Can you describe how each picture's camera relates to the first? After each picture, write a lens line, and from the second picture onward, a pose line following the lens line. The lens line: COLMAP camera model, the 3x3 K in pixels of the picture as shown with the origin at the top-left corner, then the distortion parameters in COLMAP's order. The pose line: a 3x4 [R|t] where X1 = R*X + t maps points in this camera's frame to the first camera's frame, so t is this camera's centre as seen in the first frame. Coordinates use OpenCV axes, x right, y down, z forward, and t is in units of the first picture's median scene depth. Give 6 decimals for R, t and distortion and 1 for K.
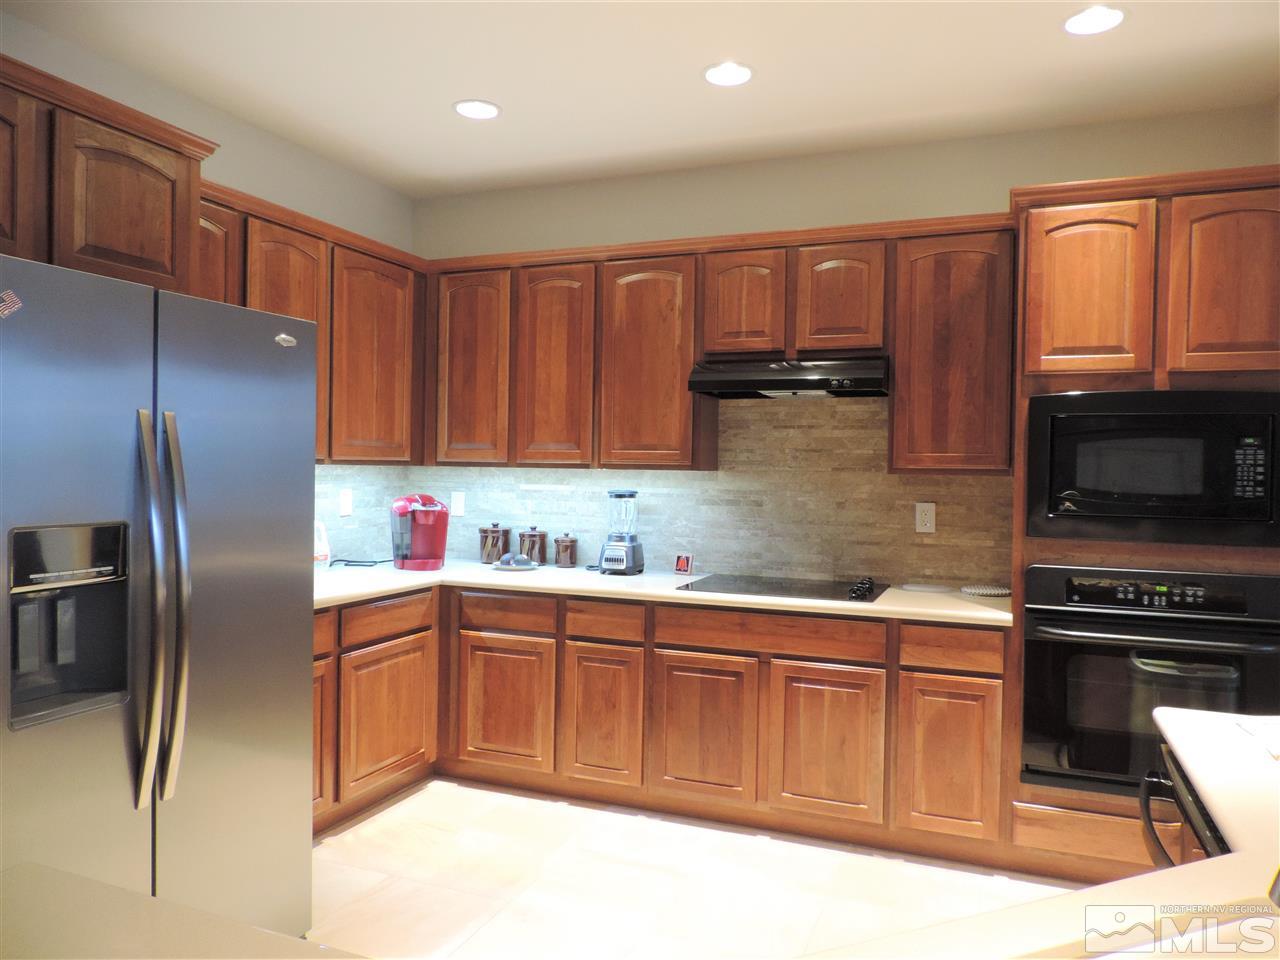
lens RADIAL K [[914.4, 0, 639.7], [0, 914.4, 474.2], [0, 0, 1]] dist [-0.009906, 0.005922]
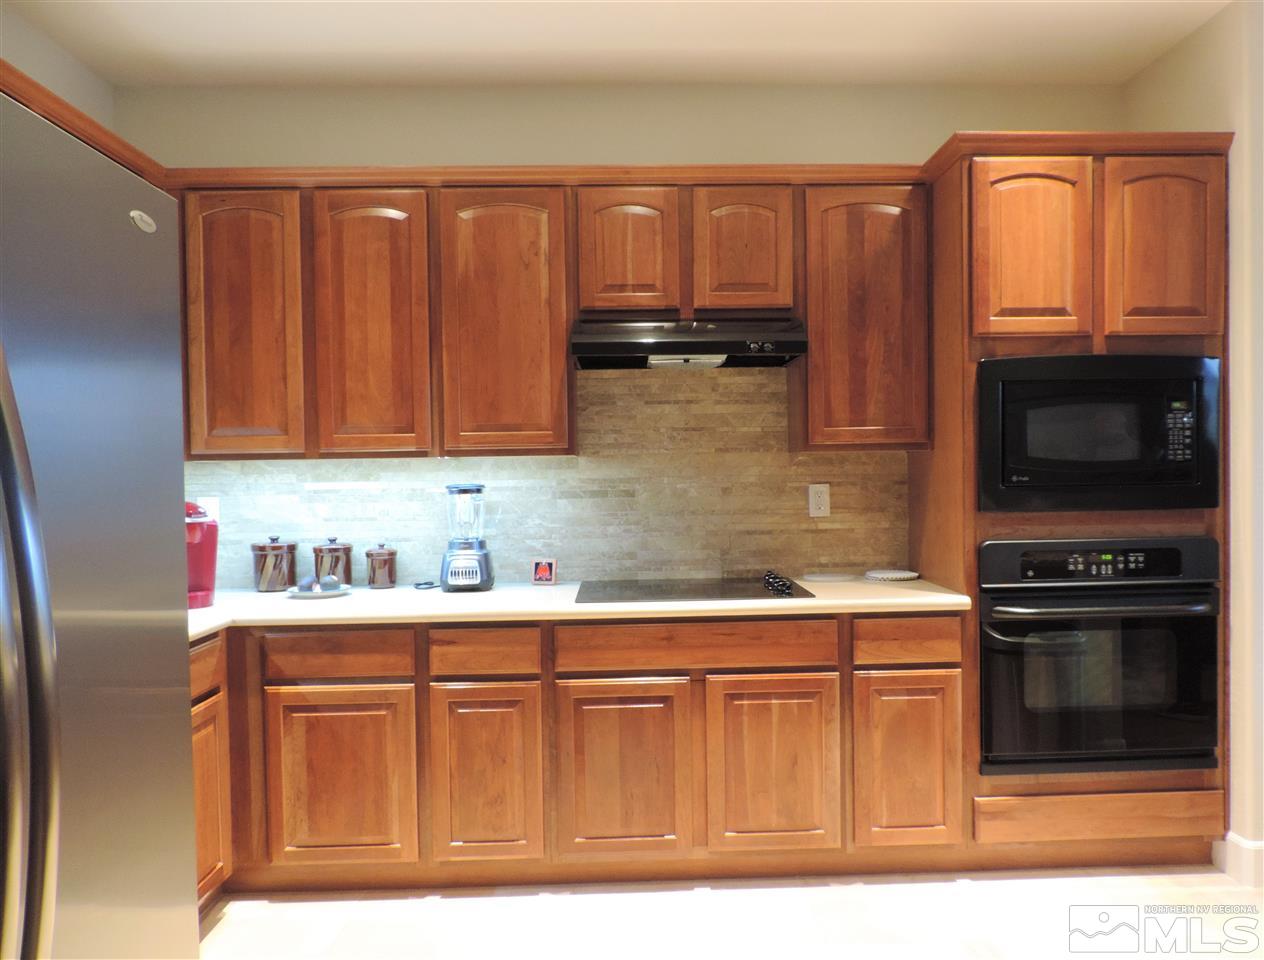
lens RADIAL K [[947.5, 0, 634.5], [0, 947.5, 490.1], [0, 0, 1]] dist [-0.004142, -0.006158]
pose [[0.913647, -0.039178, 0.404616, -0.244406], [0.034257, 0.999225, 0.019399, 0.013282], [-0.405062, -0.003863, 0.914281, 0.223731]]
